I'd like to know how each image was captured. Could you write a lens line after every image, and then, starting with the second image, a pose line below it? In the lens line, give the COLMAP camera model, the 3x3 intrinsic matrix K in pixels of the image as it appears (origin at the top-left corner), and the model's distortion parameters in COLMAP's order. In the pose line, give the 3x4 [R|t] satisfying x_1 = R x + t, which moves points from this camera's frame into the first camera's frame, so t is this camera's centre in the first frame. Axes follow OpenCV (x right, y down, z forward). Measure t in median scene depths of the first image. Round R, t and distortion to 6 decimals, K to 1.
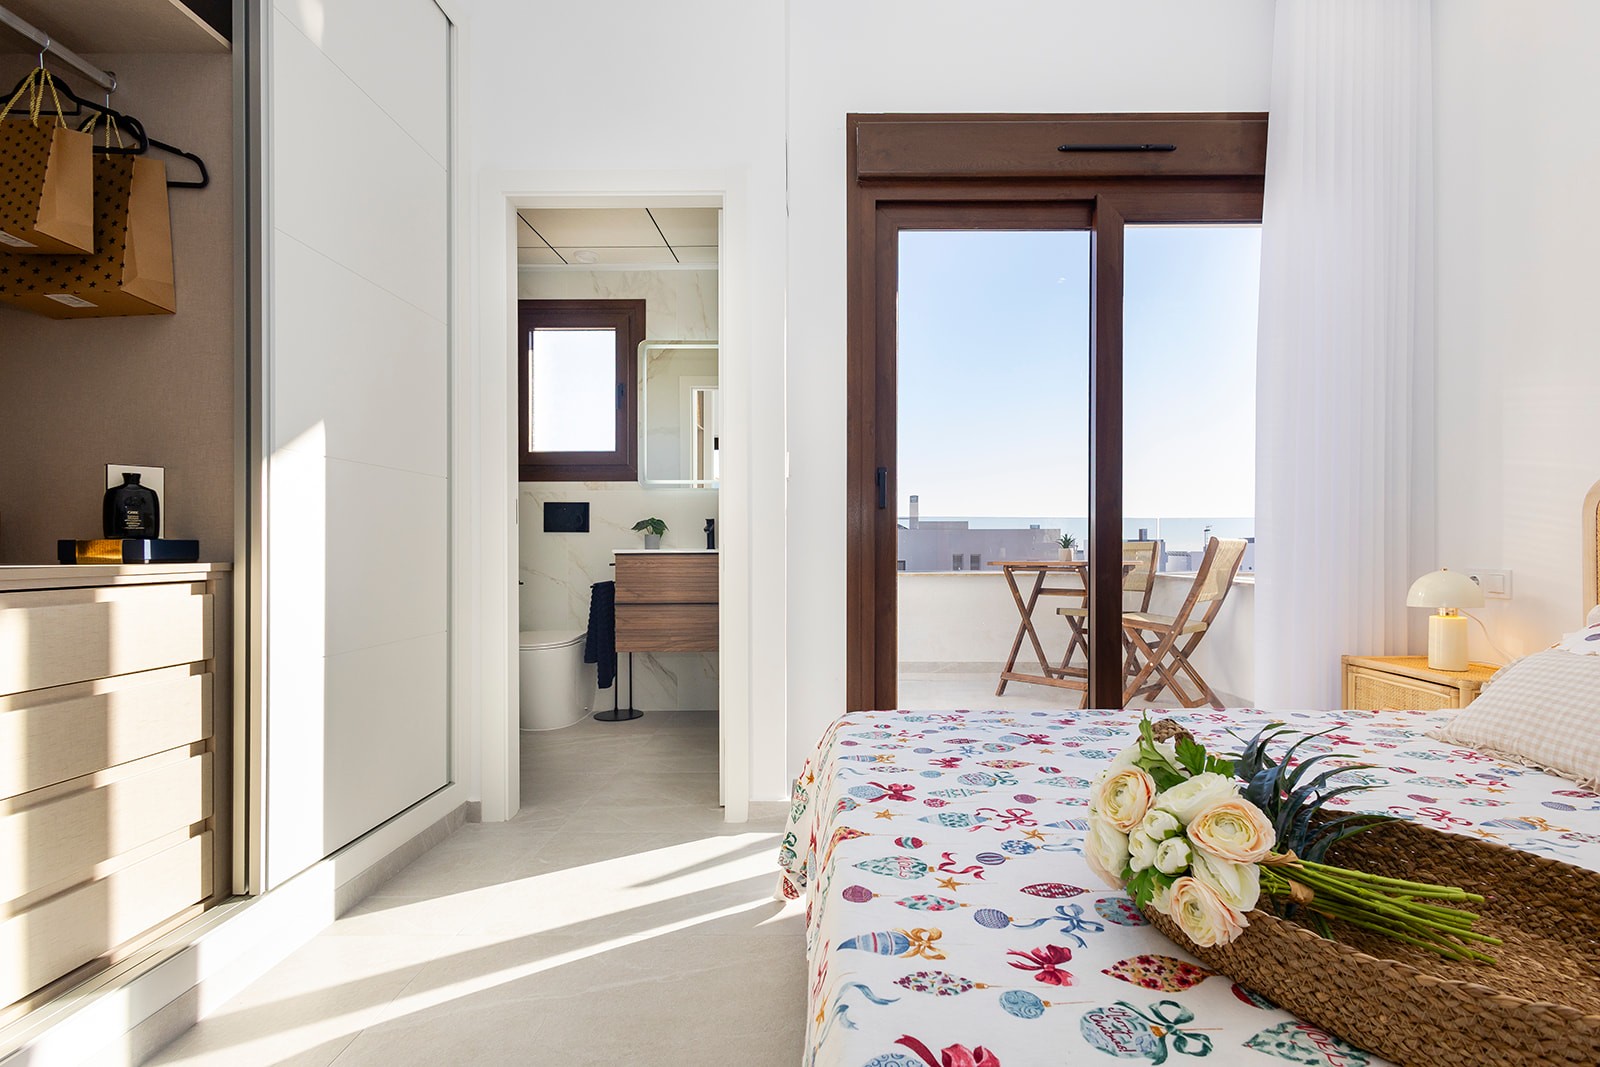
lens RADIAL K [[740.2, 0, 810.6], [0, 740.2, 555.5], [0, 0, 1]] dist [0.002241, 0.000194]
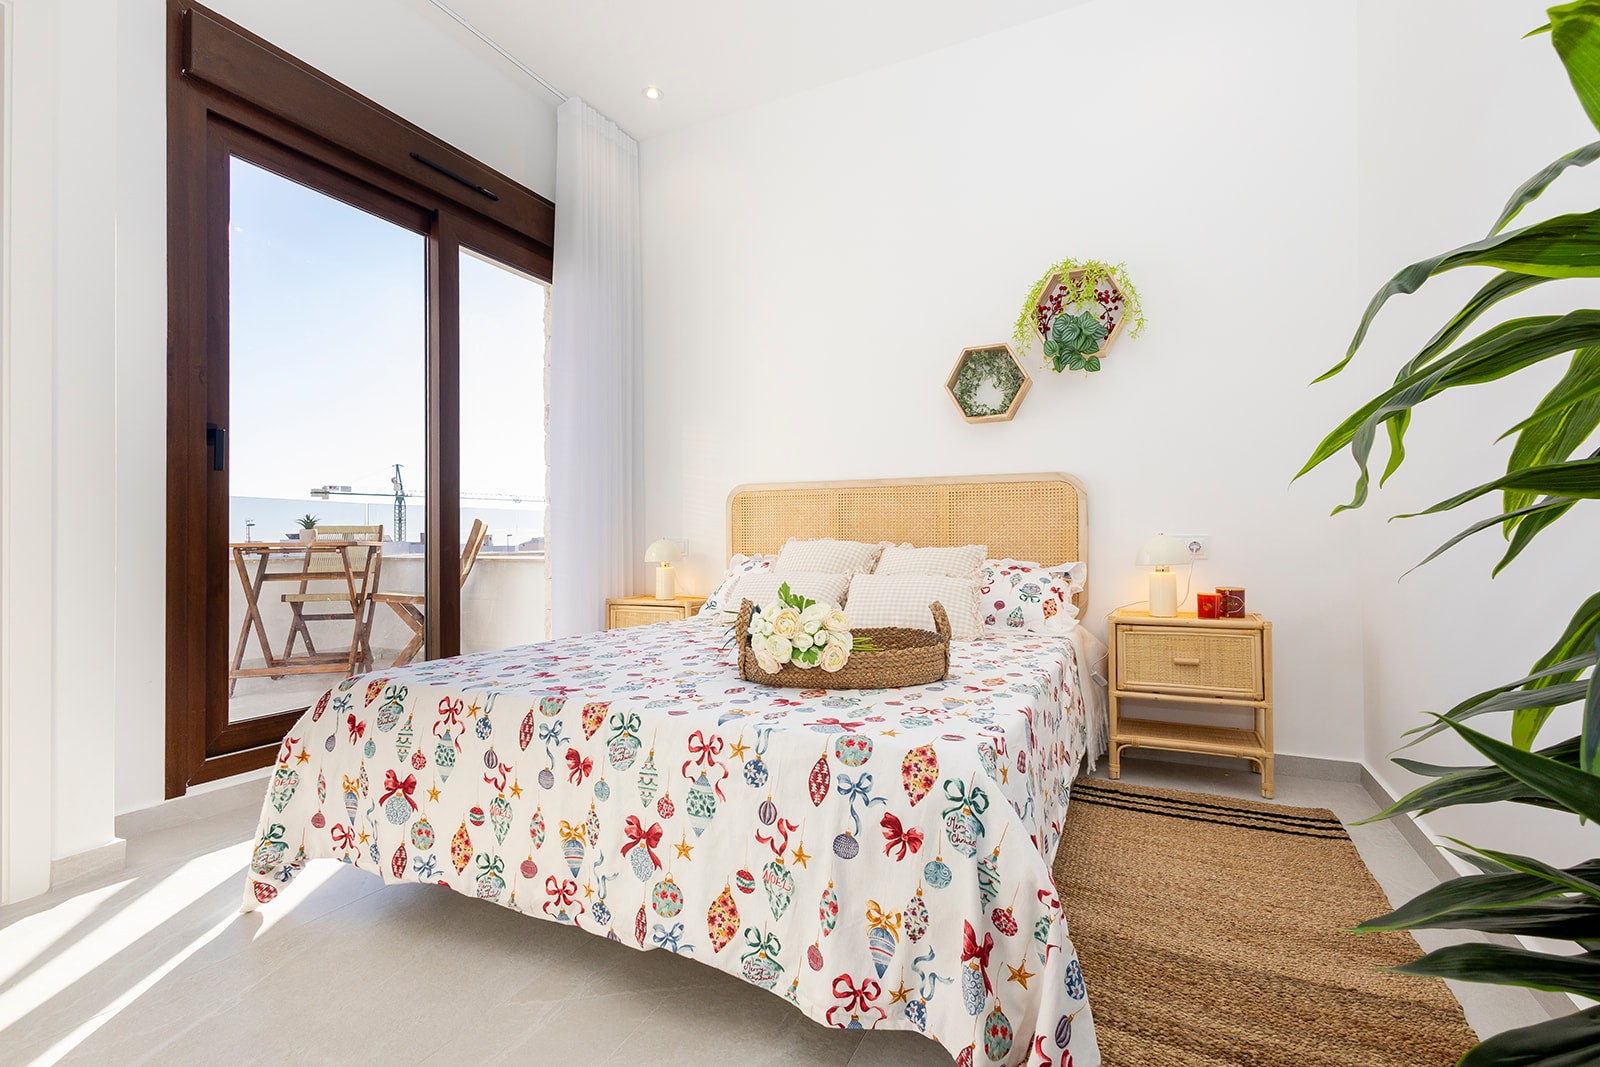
lens RADIAL K [[740.2, 0, 810.6], [0, 740.2, 555.5], [0, 0, 1]] dist [0.002241, 0.000194]
pose [[0.412634, -0.017687, 0.910725, -0.562291], [0.012773, 0.999826, 0.013630, 0.041609], [-0.910807, 0.006008, 0.412788, 0.029109]]
